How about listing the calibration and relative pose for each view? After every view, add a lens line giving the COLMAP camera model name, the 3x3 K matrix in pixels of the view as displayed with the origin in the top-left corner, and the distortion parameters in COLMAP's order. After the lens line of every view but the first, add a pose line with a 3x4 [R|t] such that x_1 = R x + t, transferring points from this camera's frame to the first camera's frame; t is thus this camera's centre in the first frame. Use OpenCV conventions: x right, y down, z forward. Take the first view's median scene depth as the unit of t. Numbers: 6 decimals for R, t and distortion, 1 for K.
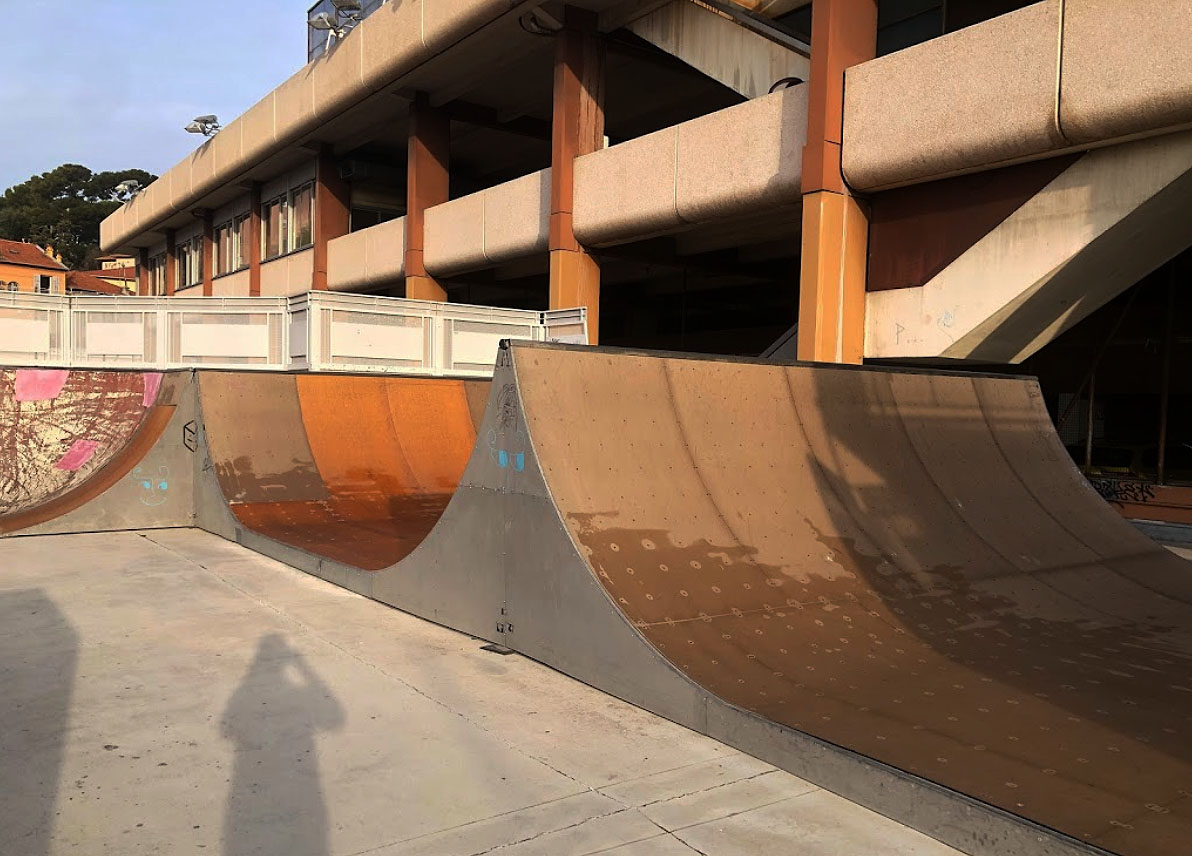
lens RADIAL K [[958.3, 0, 597.8], [0, 958.3, 453.0], [0, 0, 1]] dist [0.015485, 0.001982]
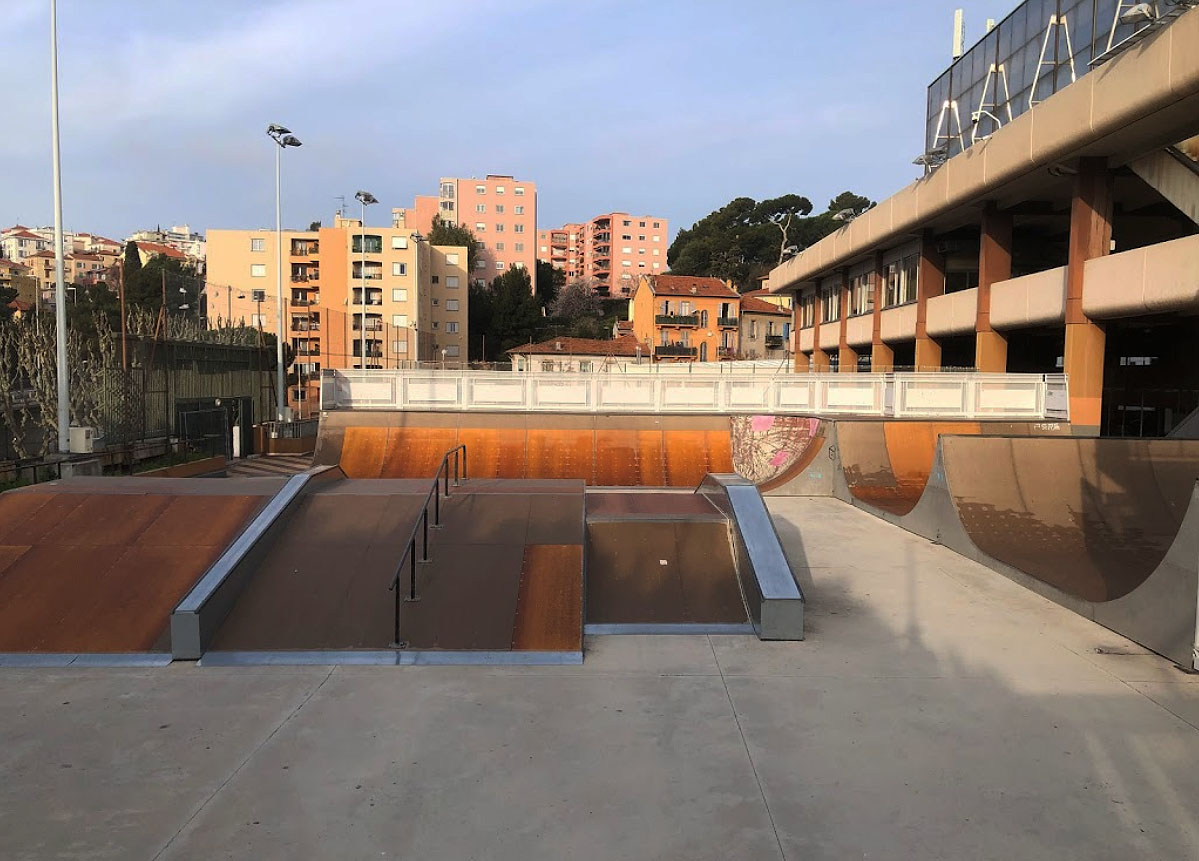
lens RADIAL K [[963.9, 0, 601.3], [0, 963.9, 455.6], [0, 0, 1]] dist [0.015485, 0.001982]
pose [[0.808253, 0.028533, -0.588144, 0.292584], [-0.016004, 0.999521, 0.026497, -0.043325], [0.588618, -0.012003, 0.808322, -0.716957]]
